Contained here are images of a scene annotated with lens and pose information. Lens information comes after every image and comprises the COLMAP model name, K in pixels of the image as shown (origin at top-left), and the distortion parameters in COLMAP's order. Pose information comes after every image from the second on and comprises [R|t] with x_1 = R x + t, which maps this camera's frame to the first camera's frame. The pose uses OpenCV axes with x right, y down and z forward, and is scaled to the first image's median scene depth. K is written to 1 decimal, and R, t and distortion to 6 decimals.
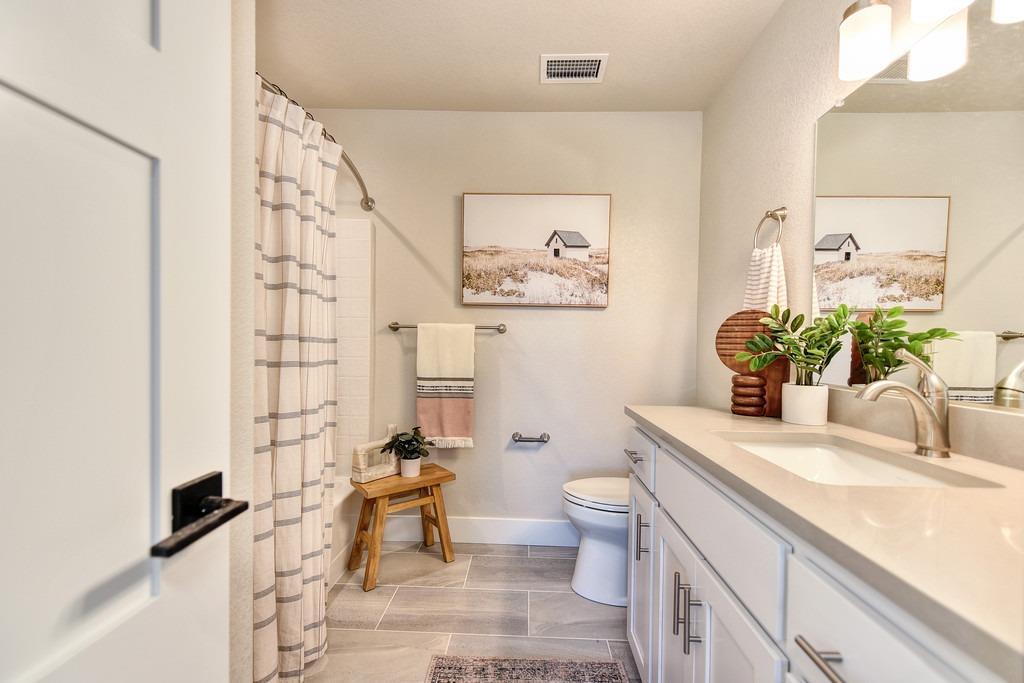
lens RADIAL K [[426.4, 0, 512.0], [0, 426.4, 341.5], [0, 0, 1]] dist [-0.000677, -0.000196]
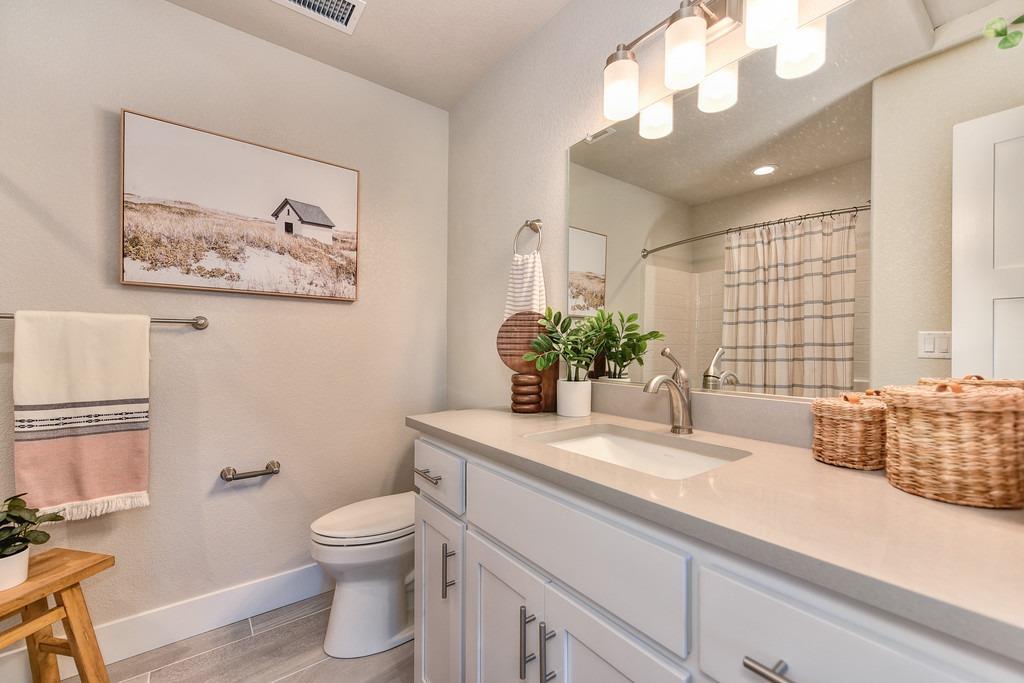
lens RADIAL K [[421.0, 0, 525.9], [0, 421.0, 341.1], [0, 0, 1]] dist [0.001552, -0.000271]
pose [[0.762079, -0.003290, 0.647475, -0.071856], [0.001033, 0.999992, 0.003864, -0.003367], [-0.647483, -0.002276, 0.762077, 0.144525]]
